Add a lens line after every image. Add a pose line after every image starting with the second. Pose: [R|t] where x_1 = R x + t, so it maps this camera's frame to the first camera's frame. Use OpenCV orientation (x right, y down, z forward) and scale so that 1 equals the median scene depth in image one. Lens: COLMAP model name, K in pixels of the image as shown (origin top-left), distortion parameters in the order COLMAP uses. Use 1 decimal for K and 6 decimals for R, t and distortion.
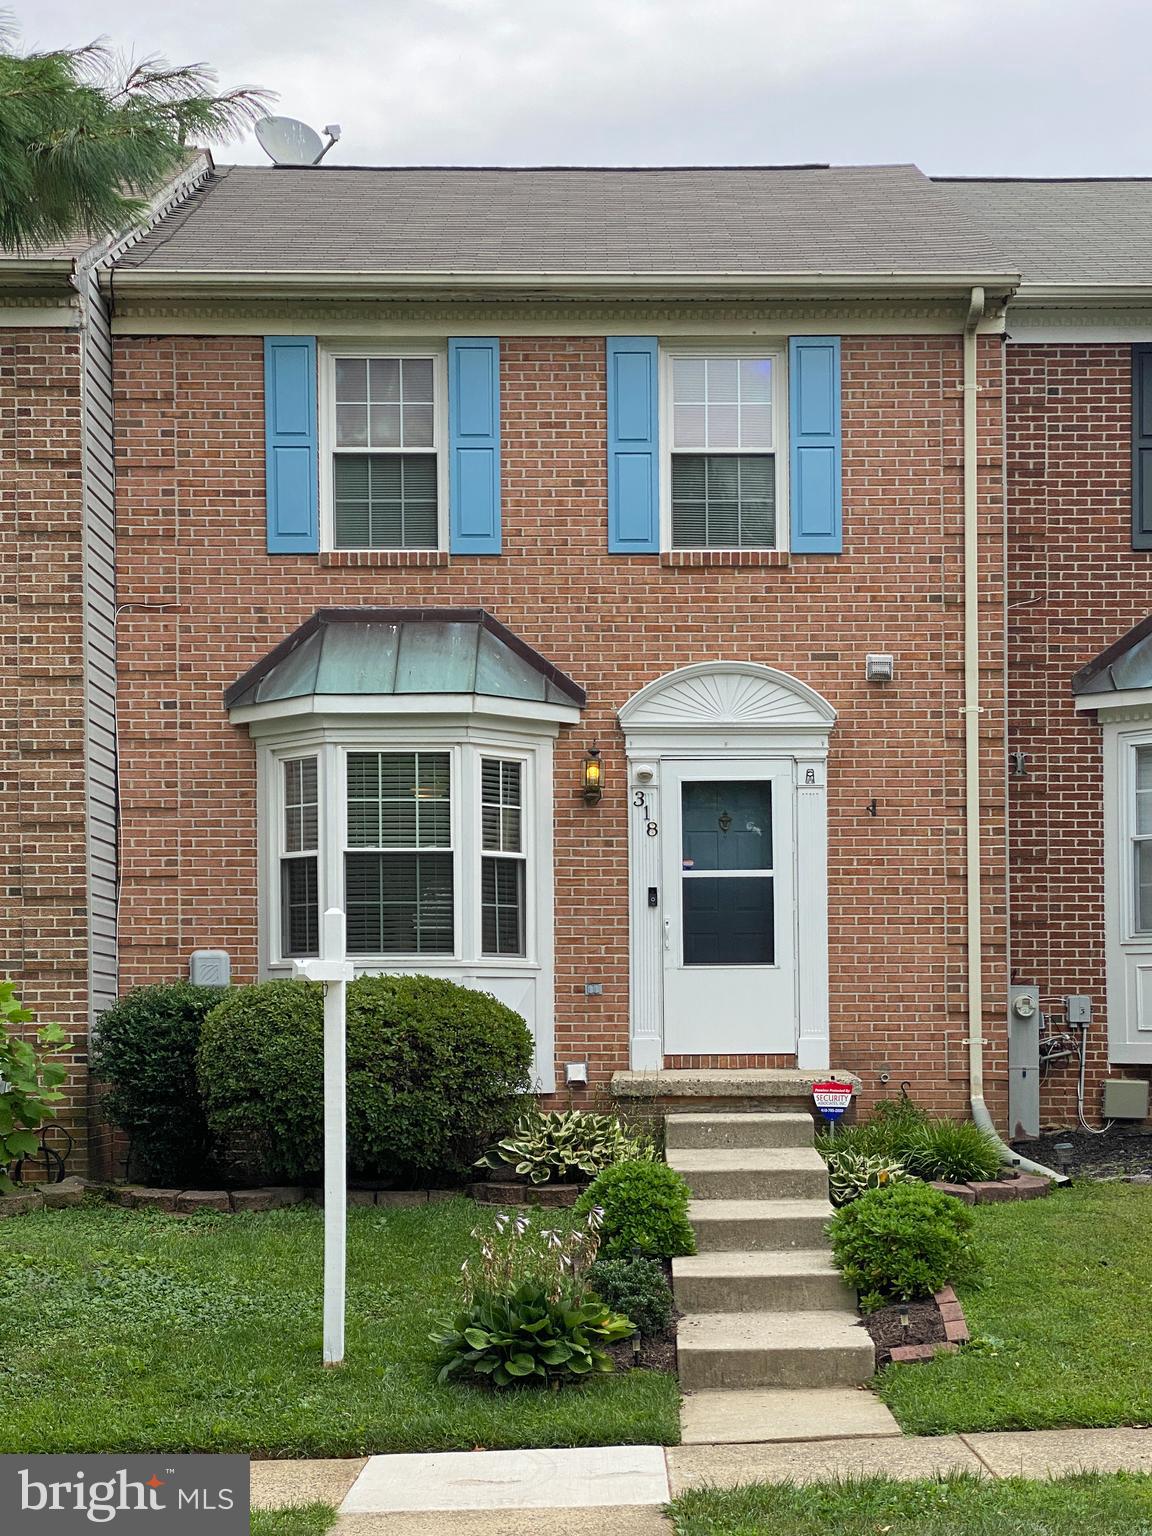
lens RADIAL K [[2330.0, 0, 576.0], [0, 2330.0, 768.0], [0, 0, 1]] dist [0.066666, 0.042449]
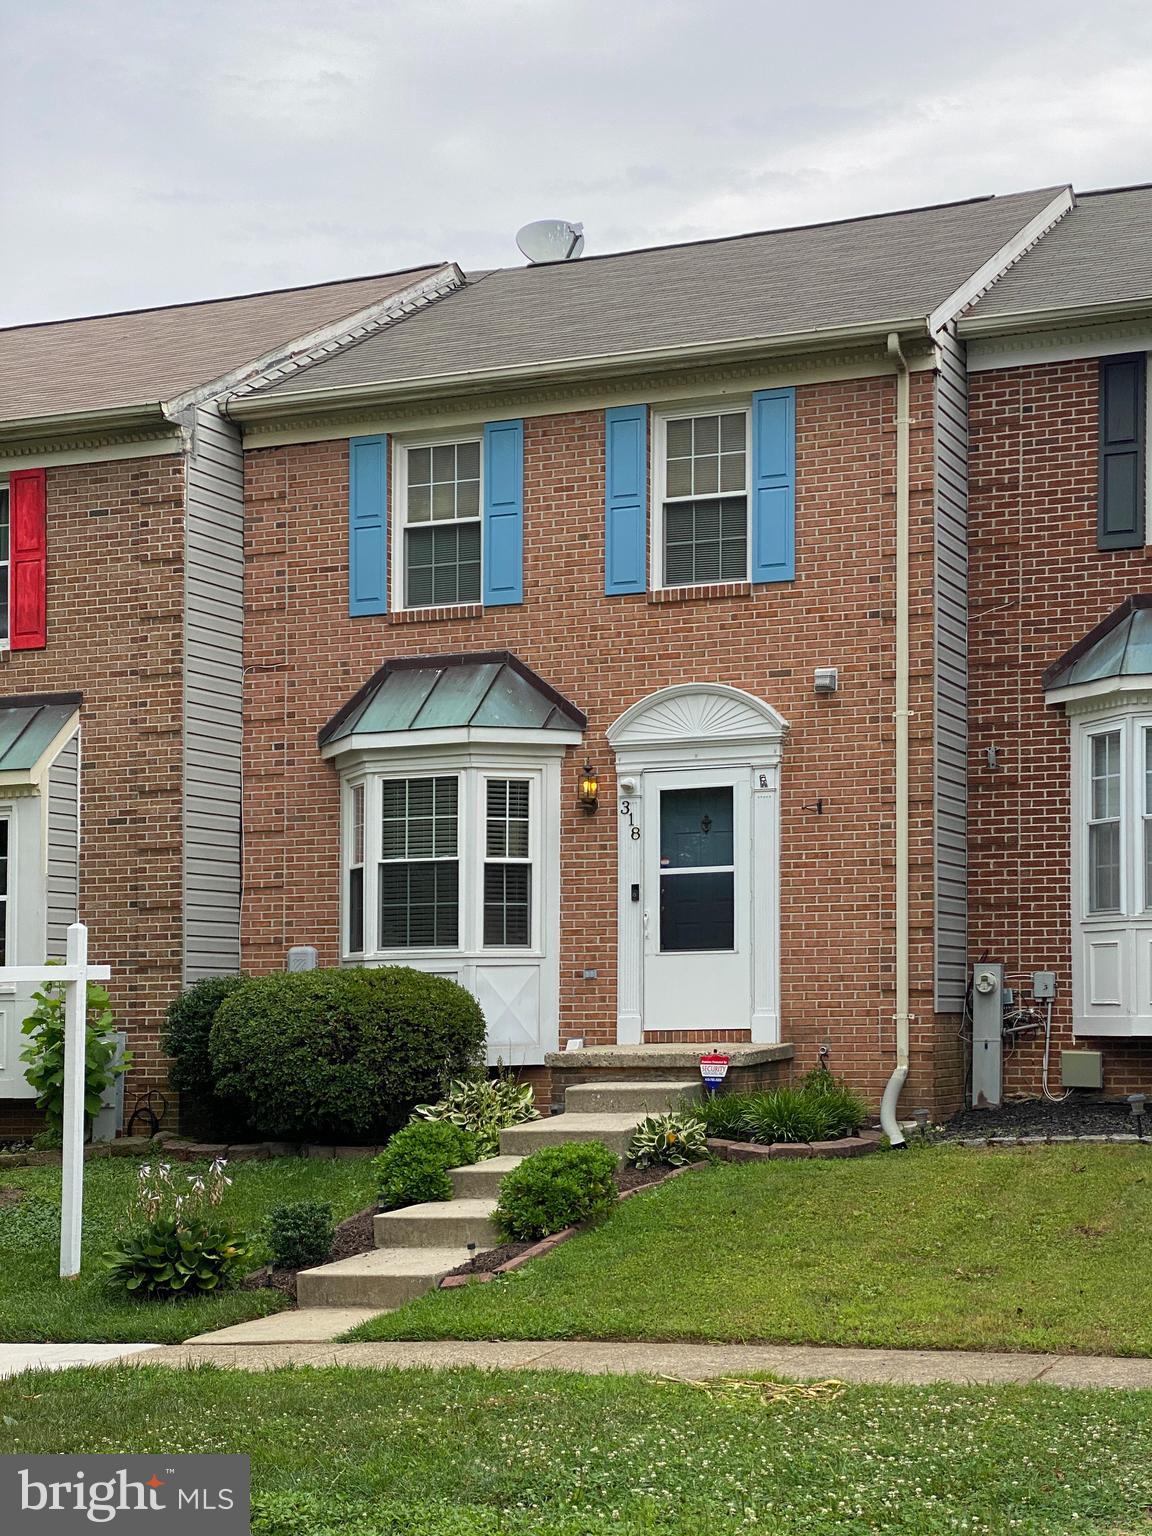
lens RADIAL K [[2249.3, 0, 577.9], [0, 2249.3, 665.9], [0, 0, 1]] dist [0.042919, 0.086480]
pose [[0.927741, -0.066131, -0.367318, 0.413300], [0.053251, 0.997562, -0.045103, -0.007554], [0.369405, 0.022284, 0.929001, -0.043441]]
